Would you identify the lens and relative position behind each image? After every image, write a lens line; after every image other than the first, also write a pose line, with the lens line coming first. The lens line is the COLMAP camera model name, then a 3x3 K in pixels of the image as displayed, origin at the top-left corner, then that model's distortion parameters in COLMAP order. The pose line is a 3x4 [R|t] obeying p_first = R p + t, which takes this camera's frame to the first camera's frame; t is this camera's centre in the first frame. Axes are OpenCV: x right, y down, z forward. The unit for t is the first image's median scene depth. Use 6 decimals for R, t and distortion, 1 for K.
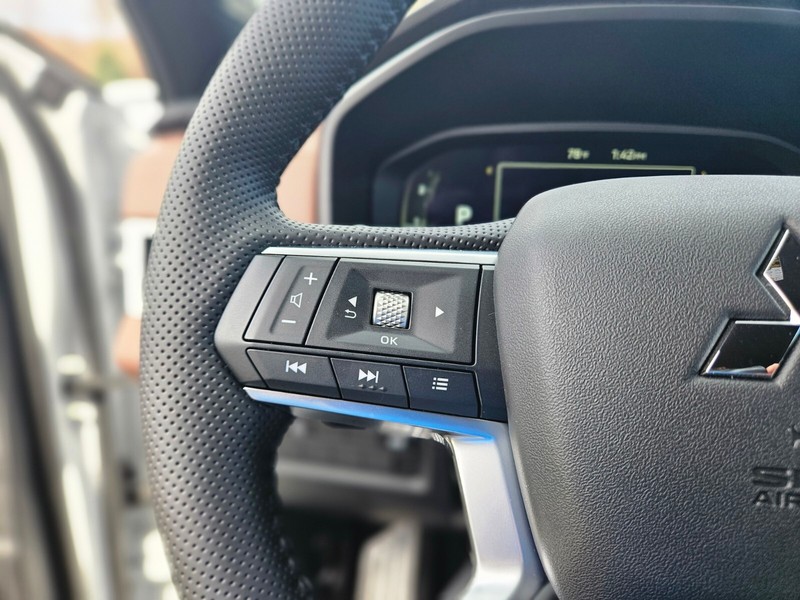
lens RADIAL K [[538.2, 0, 397.1], [0, 538.2, 307.2], [0, 0, 1]] dist [0.084065, -0.078462]
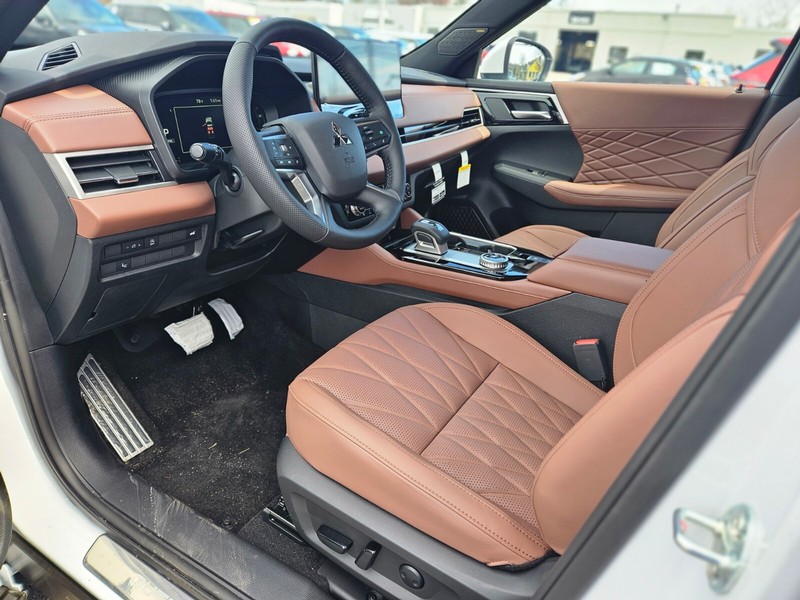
lens RADIAL K [[538.2, 0, 397.1], [0, 538.2, 307.2], [0, 0, 1]] dist [0.084065, -0.078462]
pose [[0.378246, -0.384263, 0.842183, -1.715463], [0.245496, 0.918838, 0.308980, 0.021028], [-0.892559, 0.089883, 0.441882, -0.756206]]
